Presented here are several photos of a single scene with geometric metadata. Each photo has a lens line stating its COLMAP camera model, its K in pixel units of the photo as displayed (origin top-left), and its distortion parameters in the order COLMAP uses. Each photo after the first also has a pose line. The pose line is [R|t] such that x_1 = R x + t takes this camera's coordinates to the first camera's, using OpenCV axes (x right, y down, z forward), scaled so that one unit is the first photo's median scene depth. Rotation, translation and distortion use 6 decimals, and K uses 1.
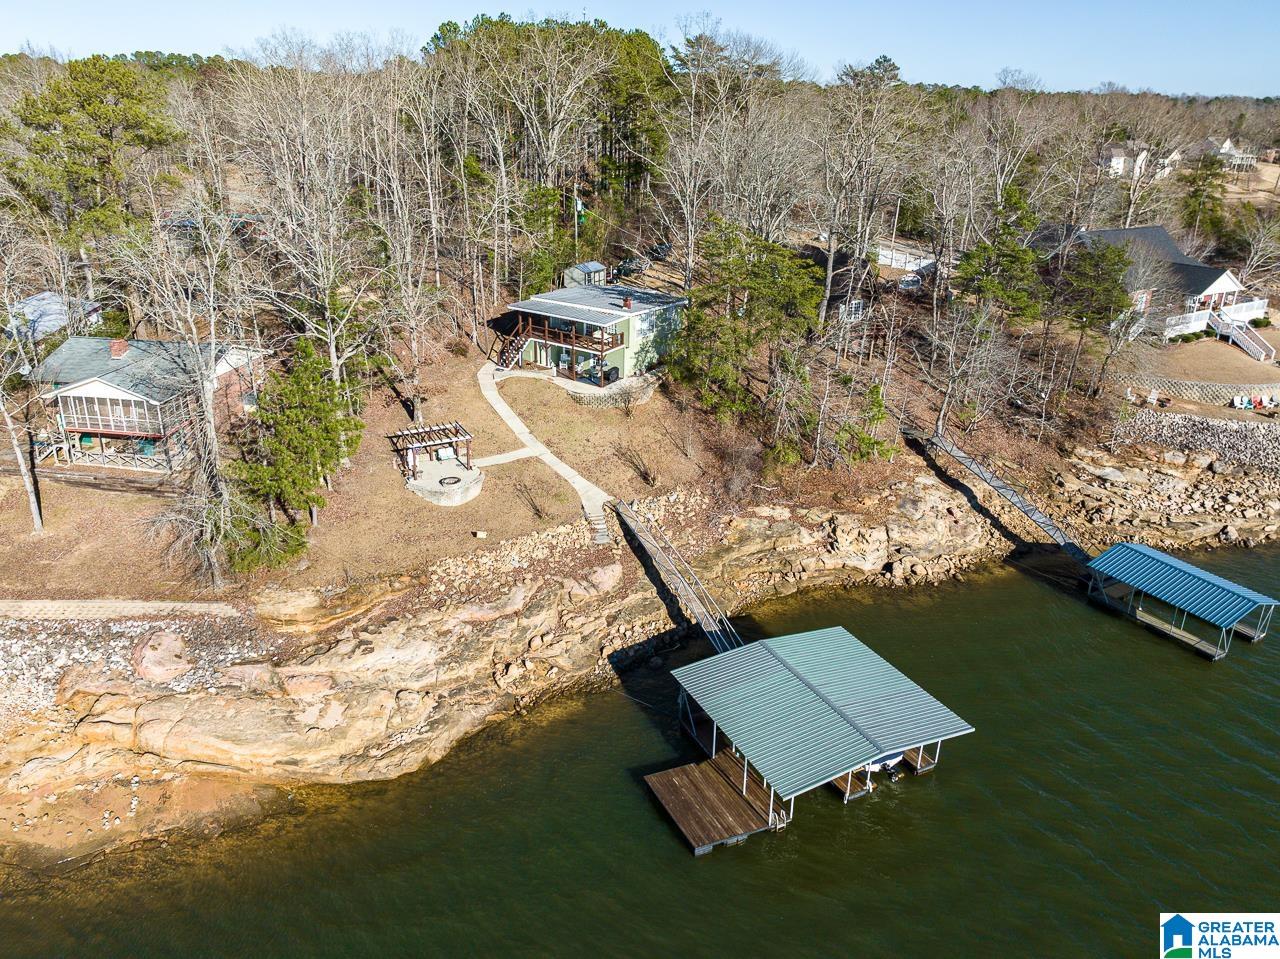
lens RADIAL K [[925.9, 0, 631.3], [0, 925.9, 439.6], [0, 0, 1]] dist [-0.039130, -0.003418]
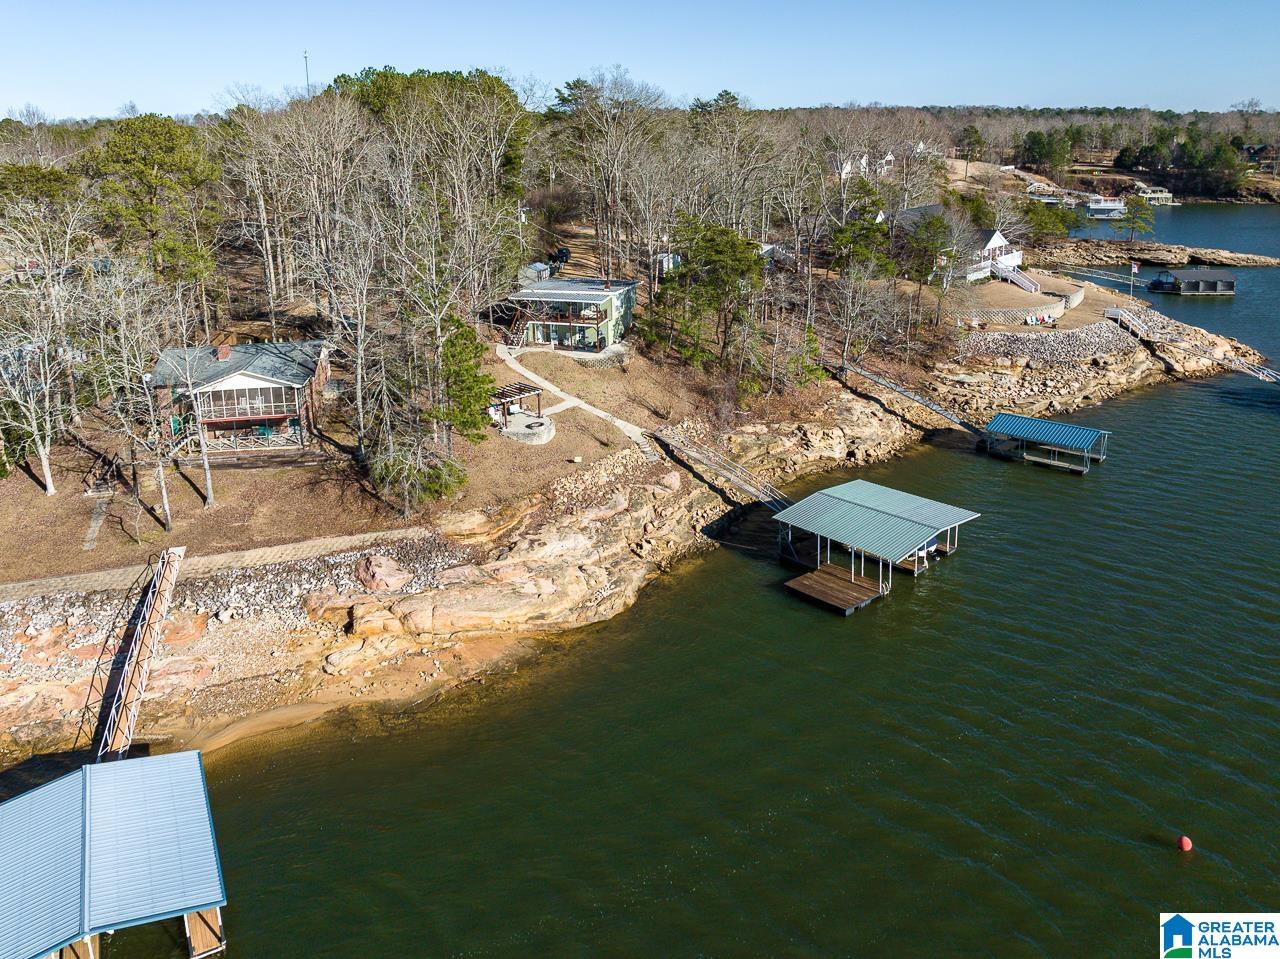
lens RADIAL K [[945.6, 0, 604.4], [0, 945.6, 319.5], [0, 0, 1]] dist [-0.034562, -0.005098]
pose [[0.963197, -0.093423, 0.252040, -0.388308], [0.131941, 0.981248, -0.140510, 0.090123], [-0.234187, 0.168594, 0.957461, -0.260080]]
